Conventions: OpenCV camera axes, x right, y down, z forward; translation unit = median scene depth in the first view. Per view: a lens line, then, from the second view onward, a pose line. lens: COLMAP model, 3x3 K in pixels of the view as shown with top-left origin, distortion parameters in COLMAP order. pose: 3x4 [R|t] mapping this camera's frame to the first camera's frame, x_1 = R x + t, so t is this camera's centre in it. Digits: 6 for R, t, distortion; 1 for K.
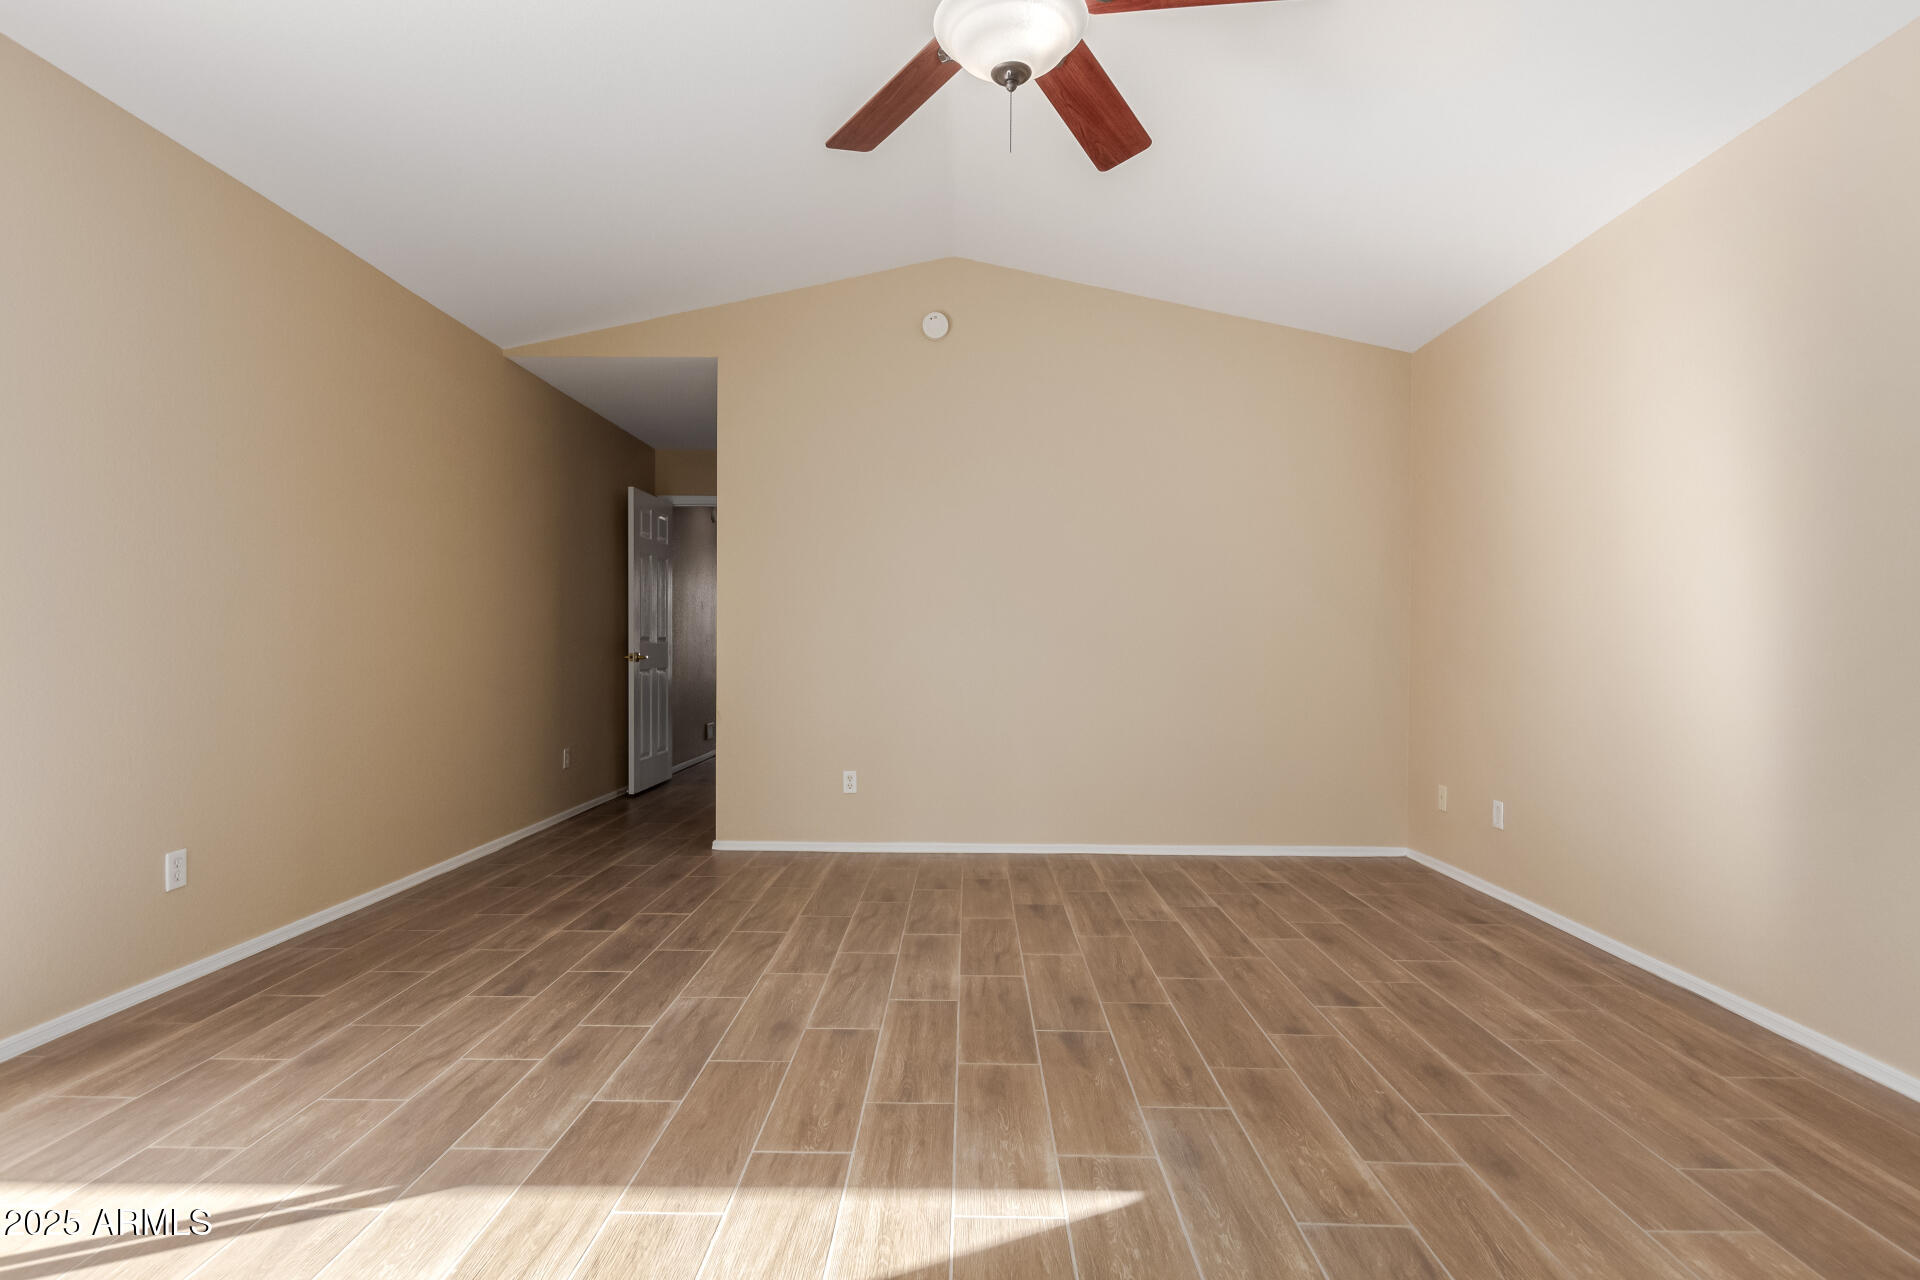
lens RADIAL K [[919.1, 0, 960.0], [0, 919.1, 640.0], [0, 0, 1]] dist [0.019241, -0.007879]
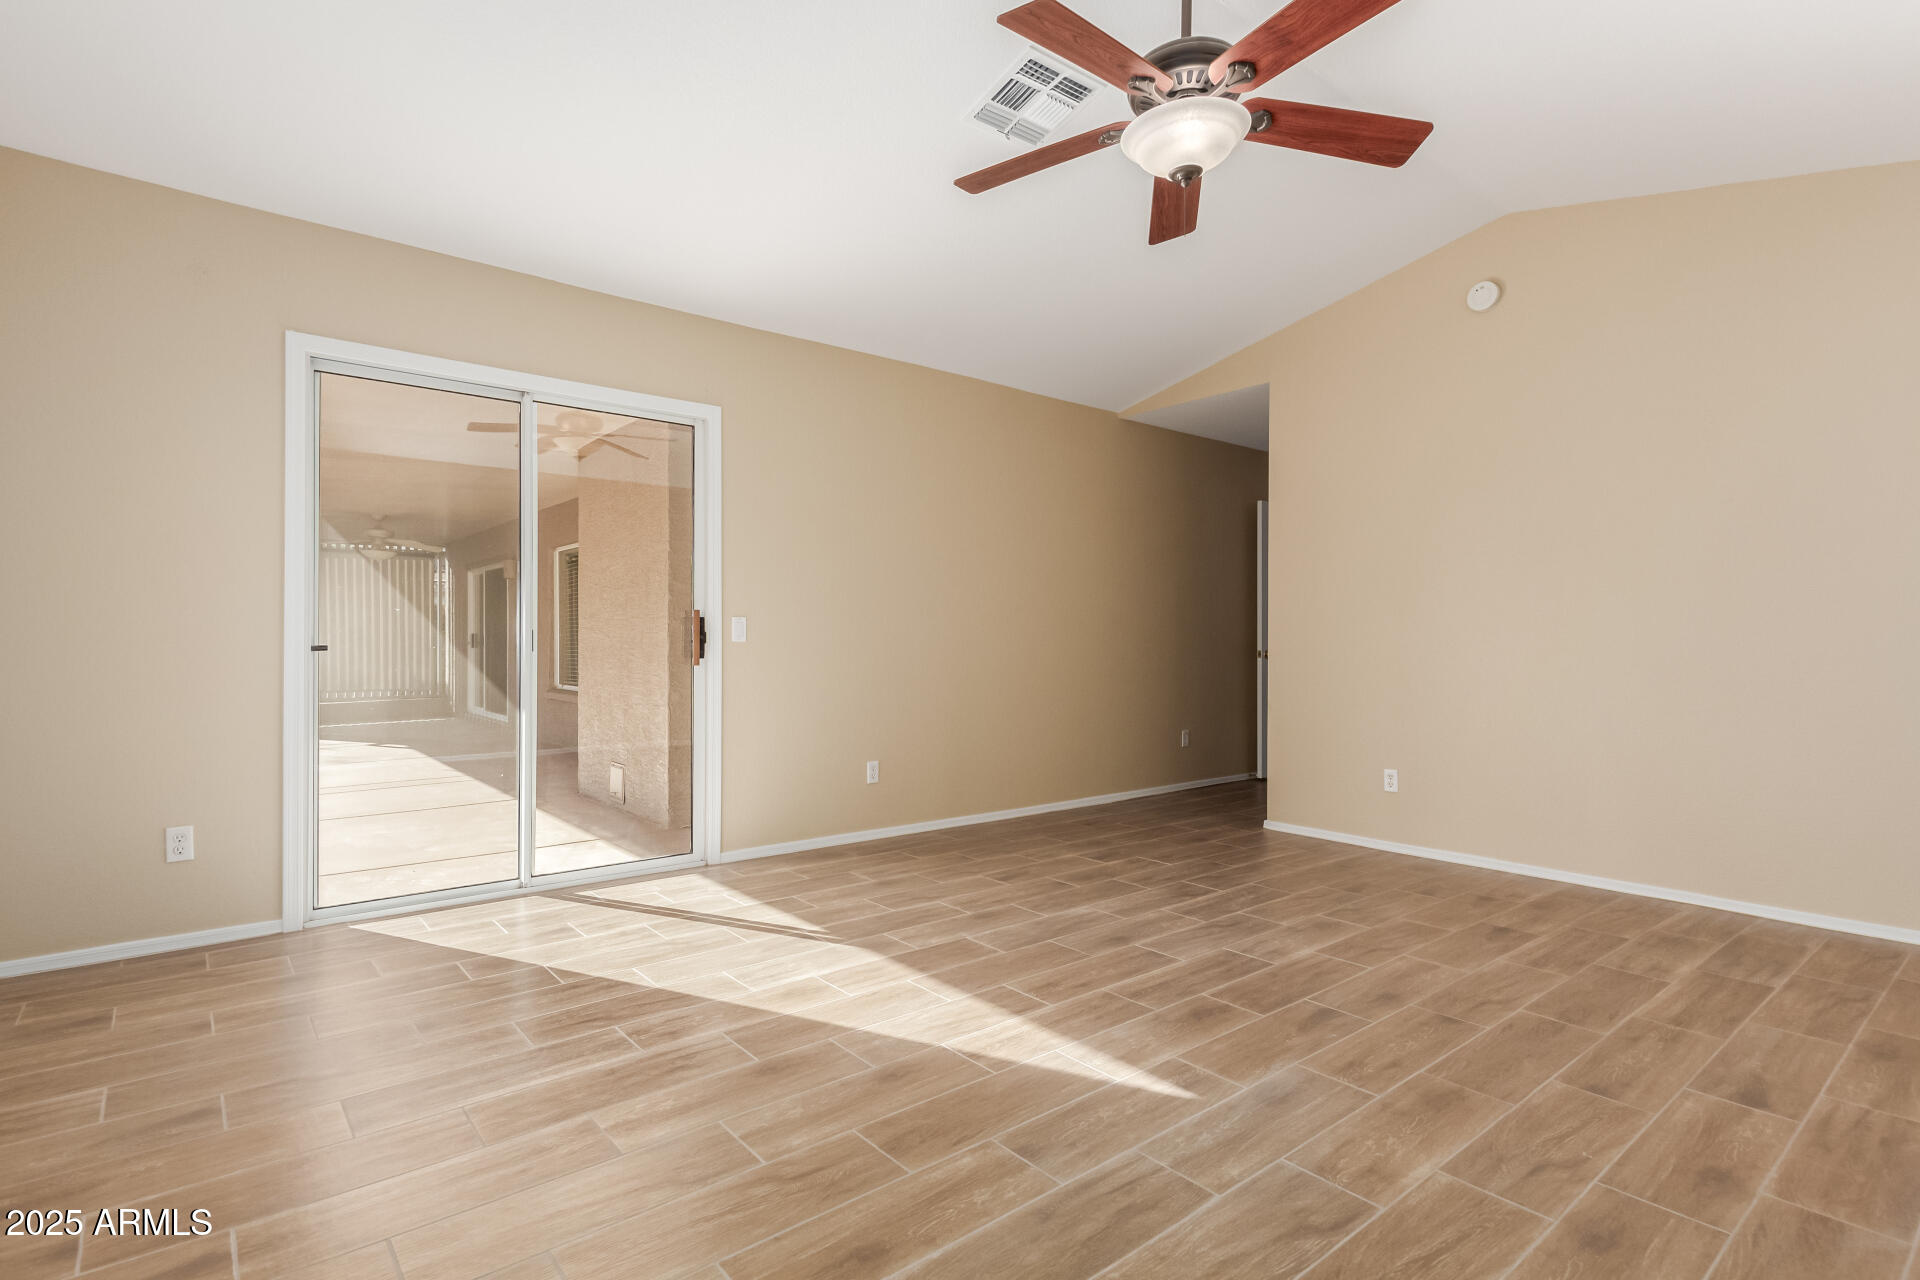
lens RADIAL K [[932.0, 0, 959.1], [0, 932.0, 638.6], [0, 0, 1]] dist [0.015891, -0.006500]
pose [[0.652606, -0.005290, -0.757679, 0.590914], [0.005376, 0.999983, -0.002351, 0.001092], [0.757678, -0.002539, 0.652623, -0.019458]]
